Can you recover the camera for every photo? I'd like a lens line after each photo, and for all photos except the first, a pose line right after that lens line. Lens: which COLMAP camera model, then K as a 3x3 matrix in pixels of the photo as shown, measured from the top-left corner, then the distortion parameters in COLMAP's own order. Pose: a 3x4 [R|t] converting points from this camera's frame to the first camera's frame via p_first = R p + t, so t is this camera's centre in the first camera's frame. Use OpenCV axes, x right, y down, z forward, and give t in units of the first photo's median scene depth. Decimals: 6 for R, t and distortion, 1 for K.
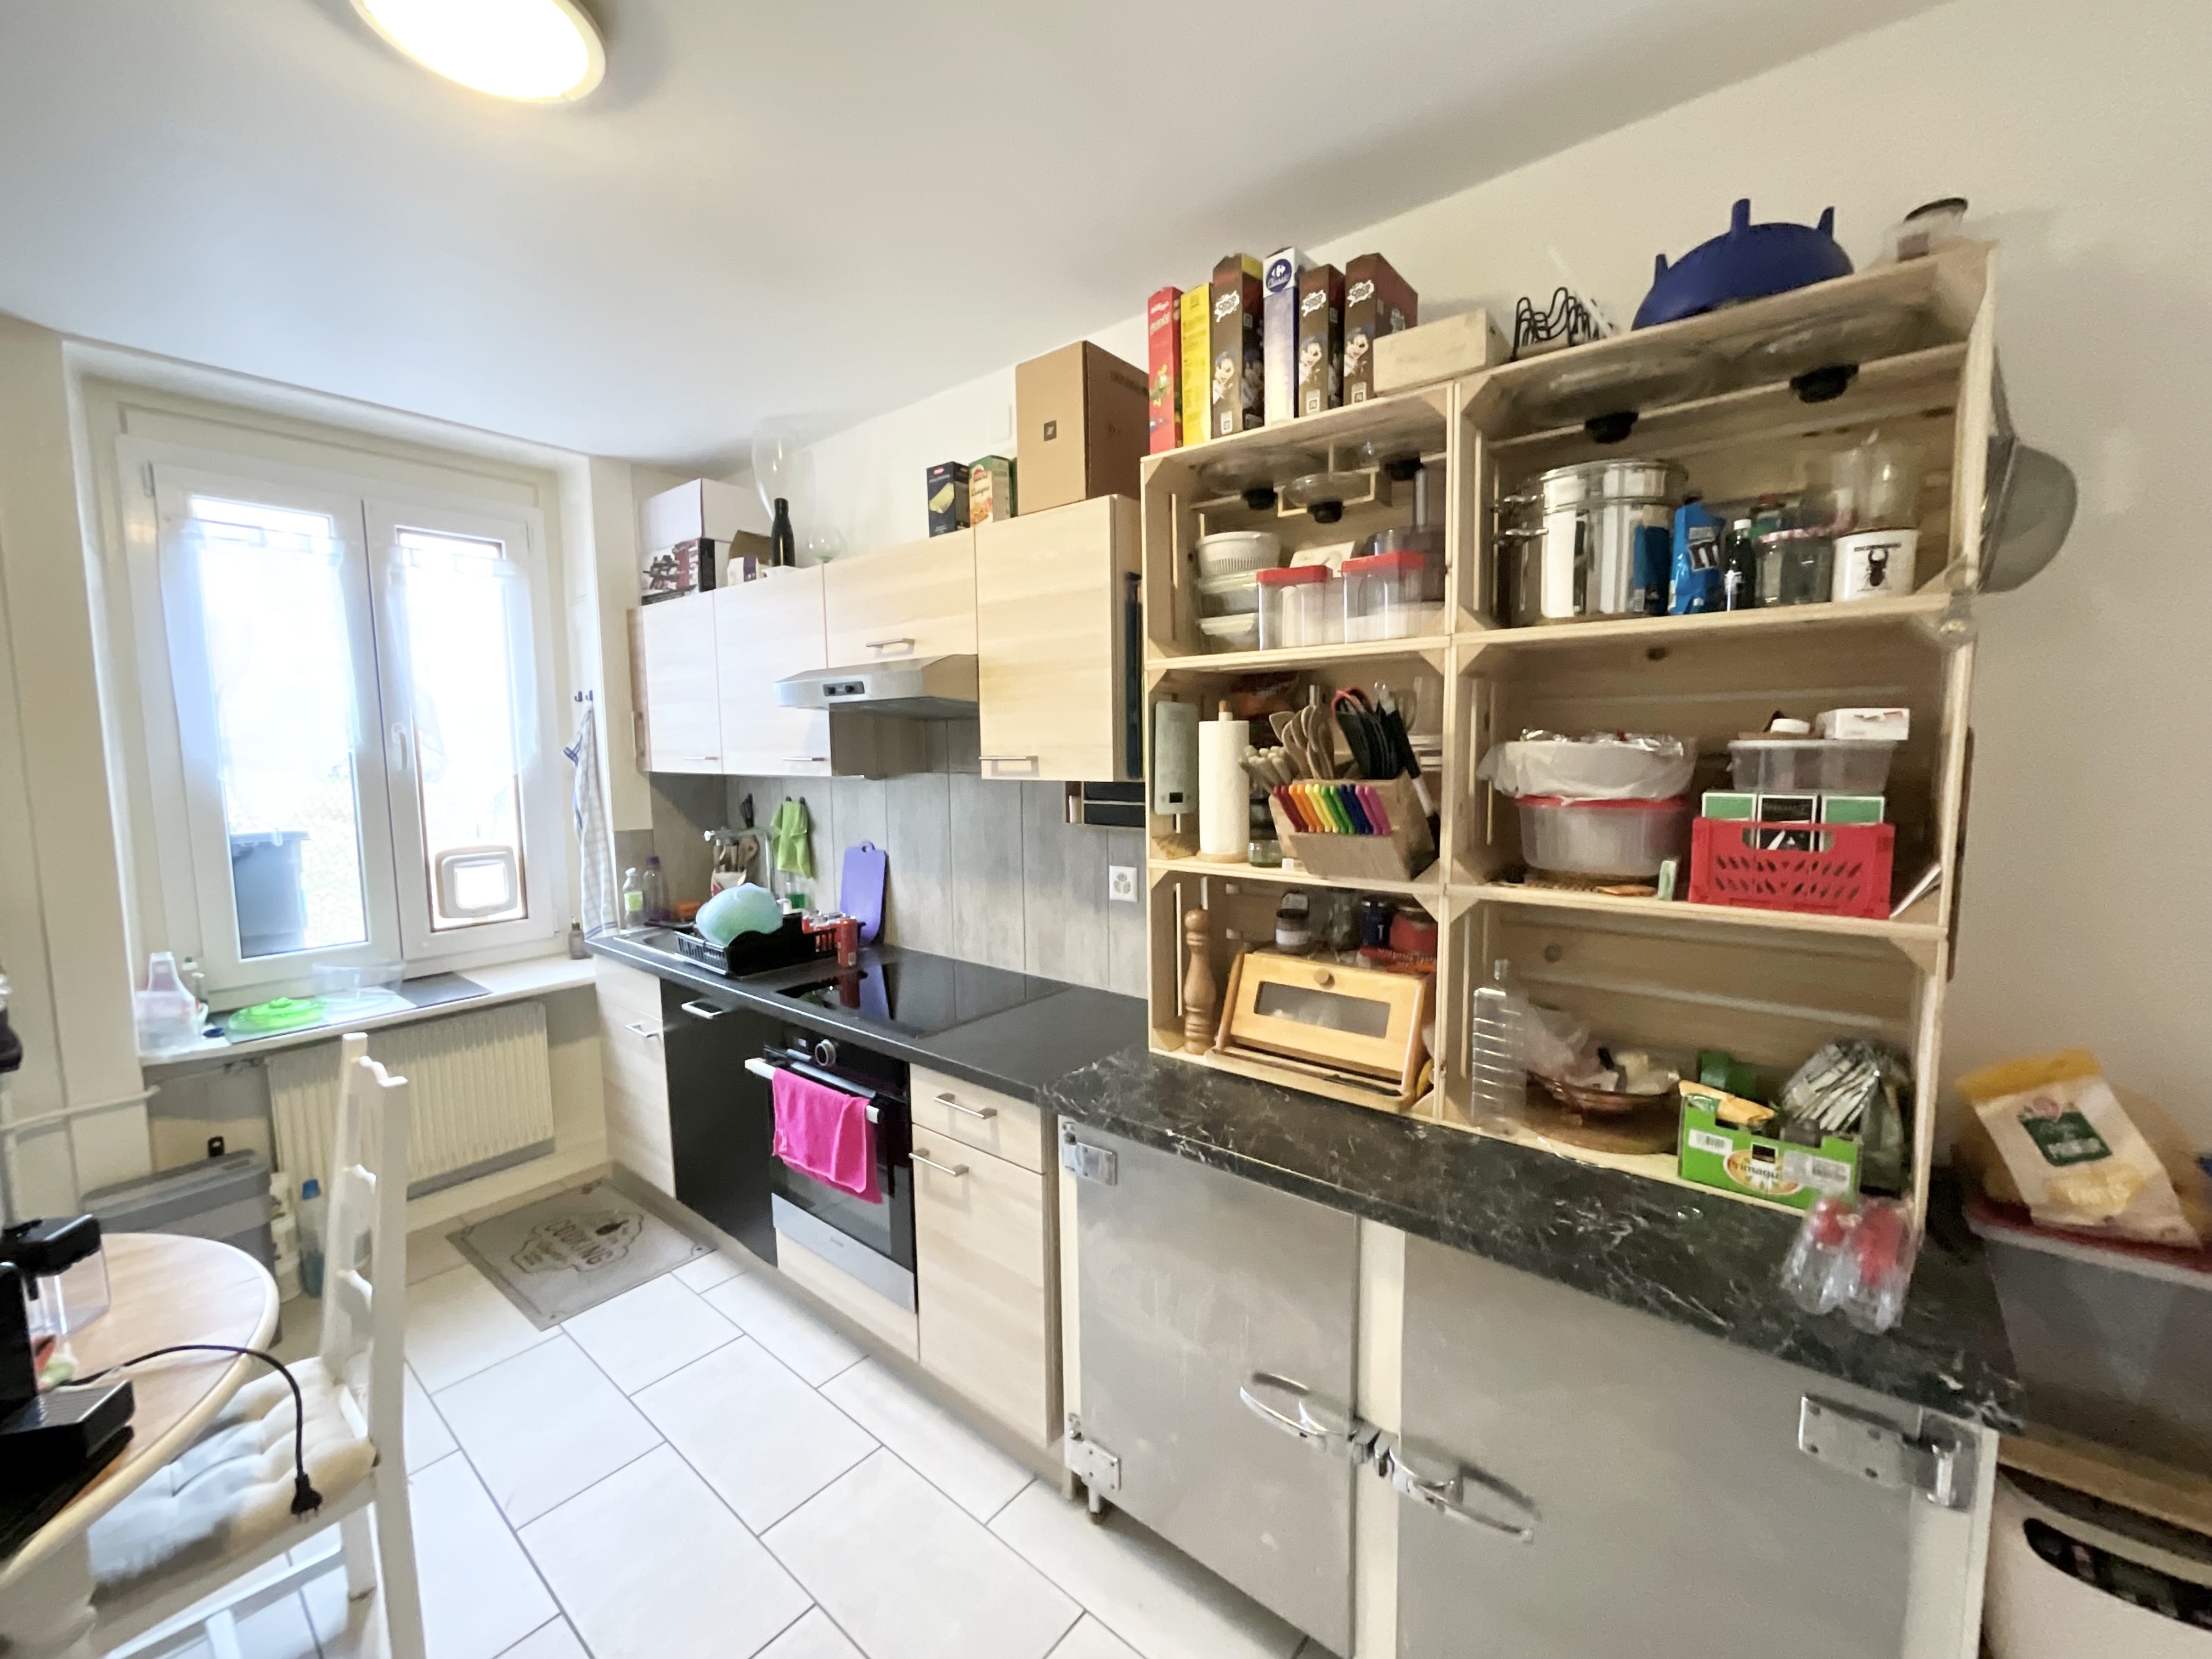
lens RADIAL K [[891.3, 0, 1106.2], [0, 891.3, 828.9], [0, 0, 1]] dist [0.002632, -0.000212]
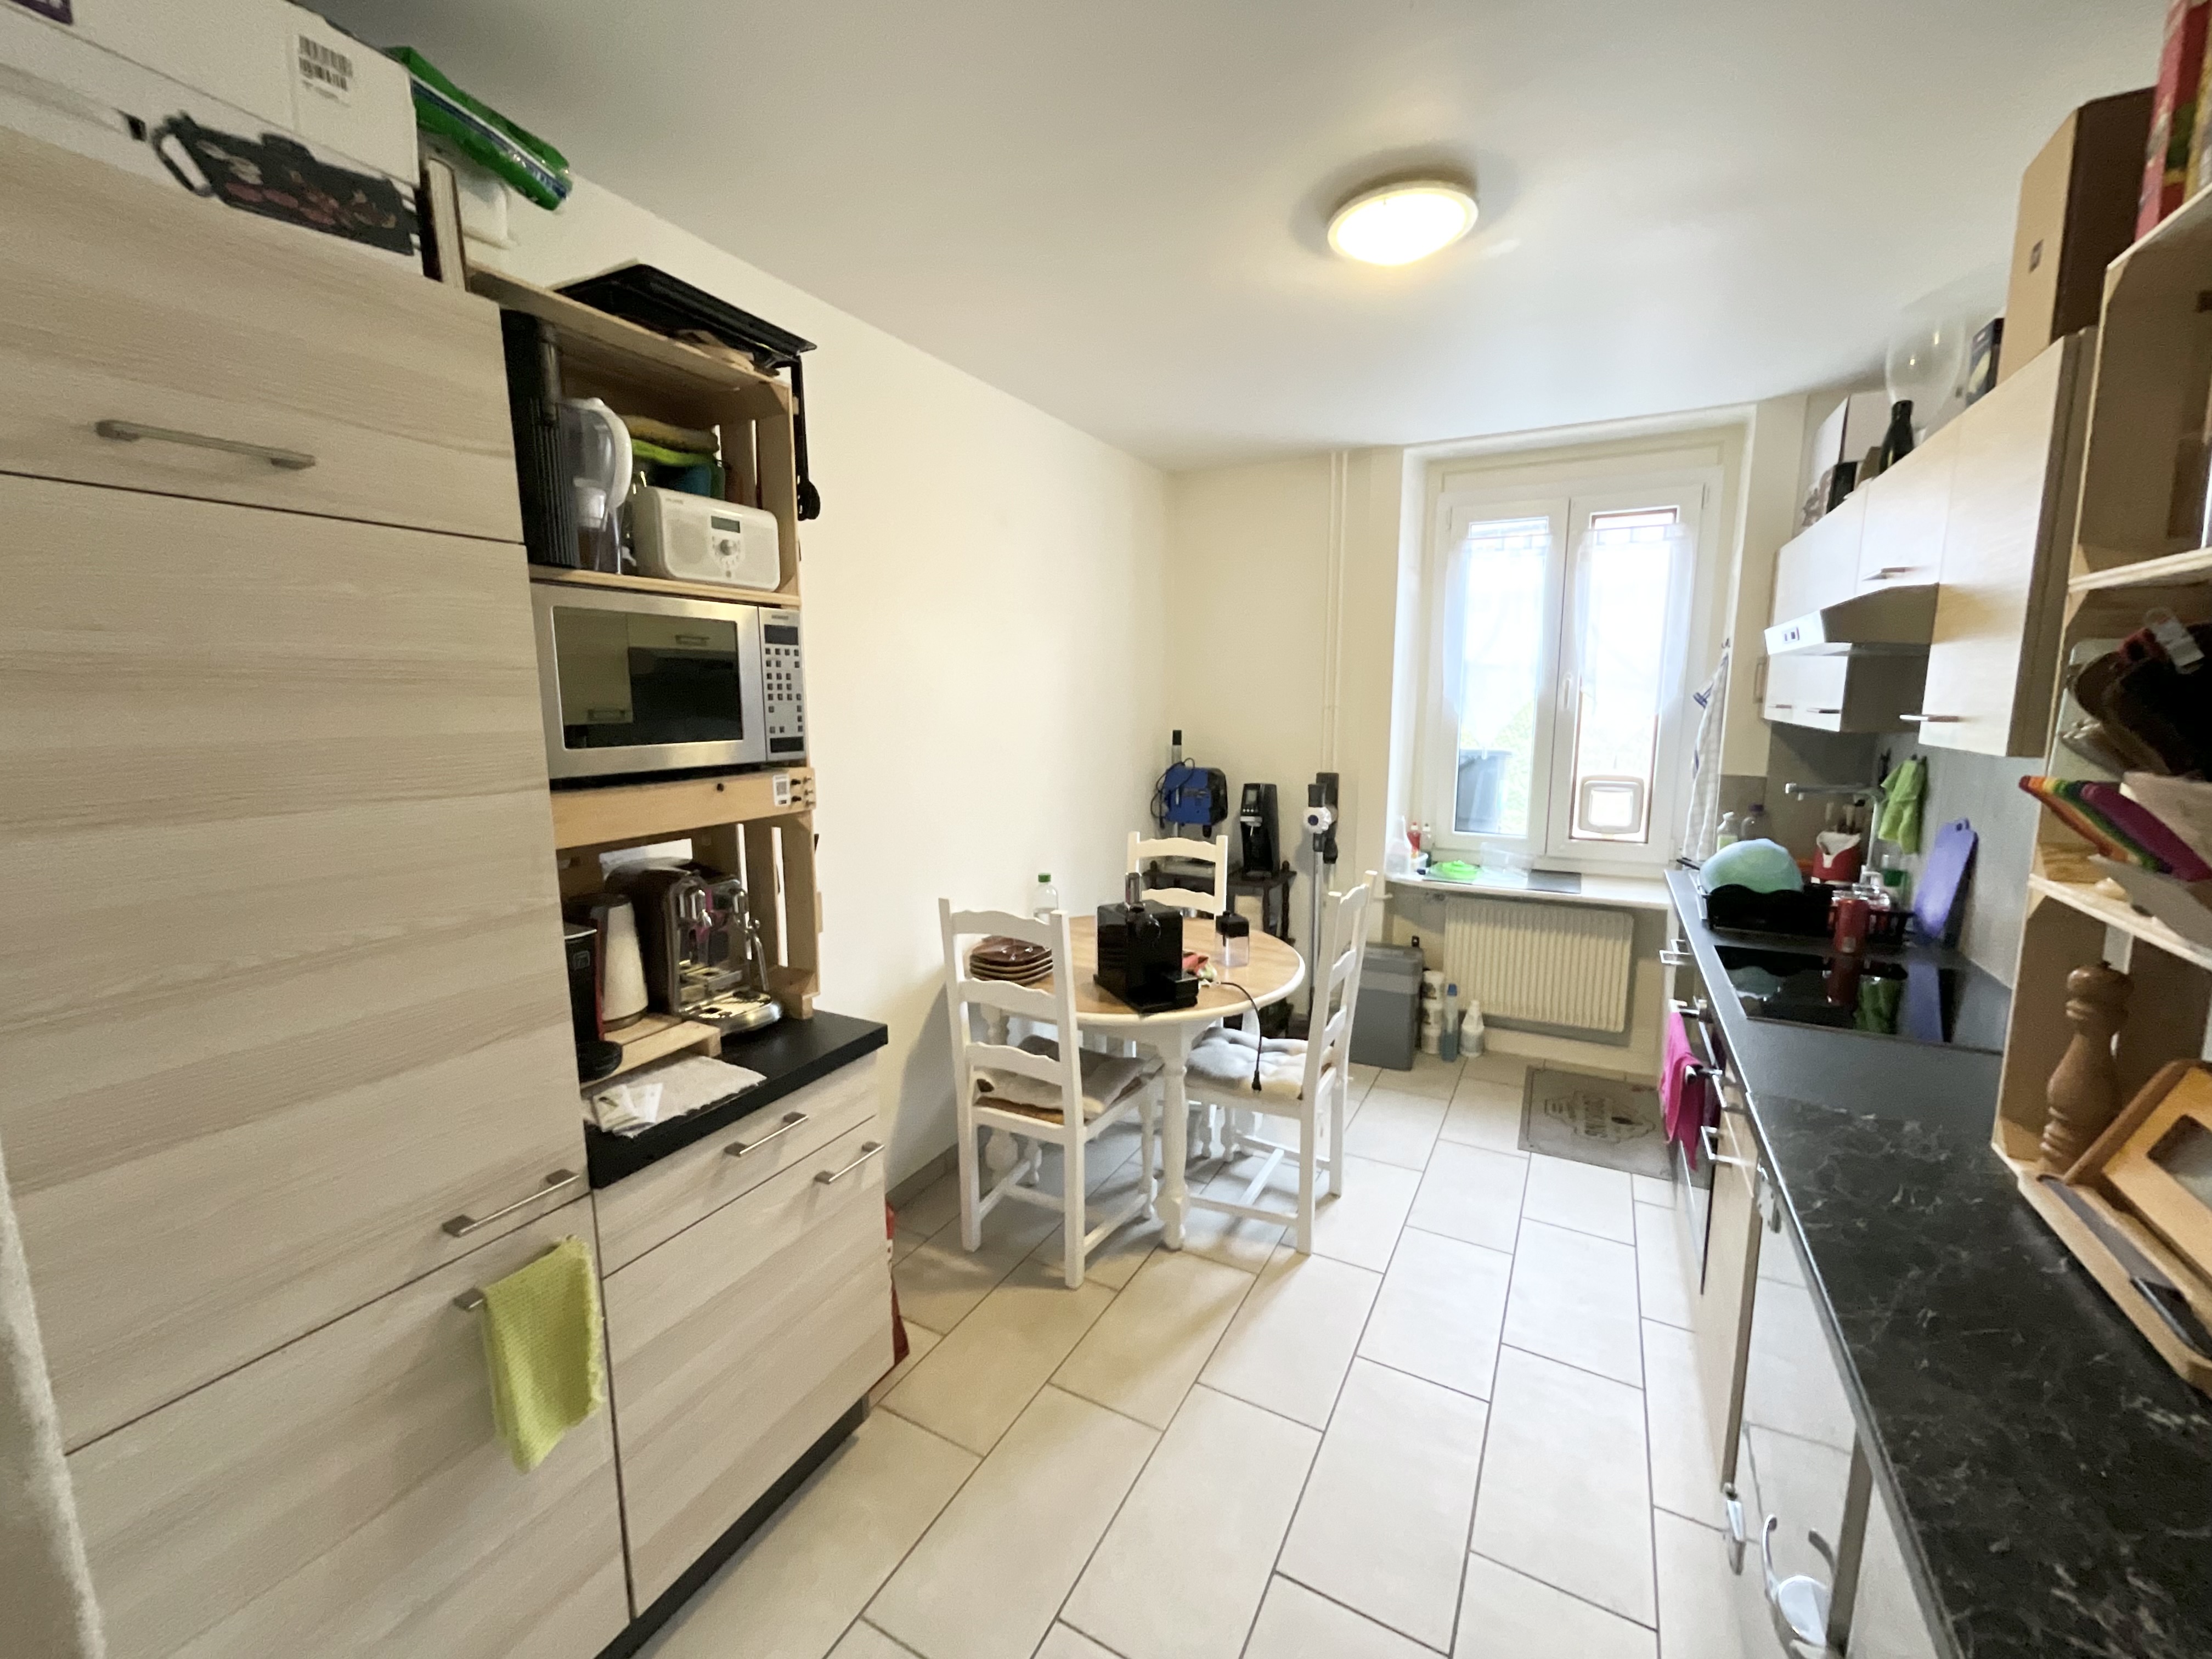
lens RADIAL K [[891.3, 0, 1104.5], [0, 891.3, 825.7], [0, 0, 1]] dist [0.002632, -0.000212]
pose [[0.188705, 0.155626, -0.969624, 0.356401], [-0.089857, 0.985958, 0.140760, -0.021931], [0.977914, 0.060566, 0.200039, 0.105113]]
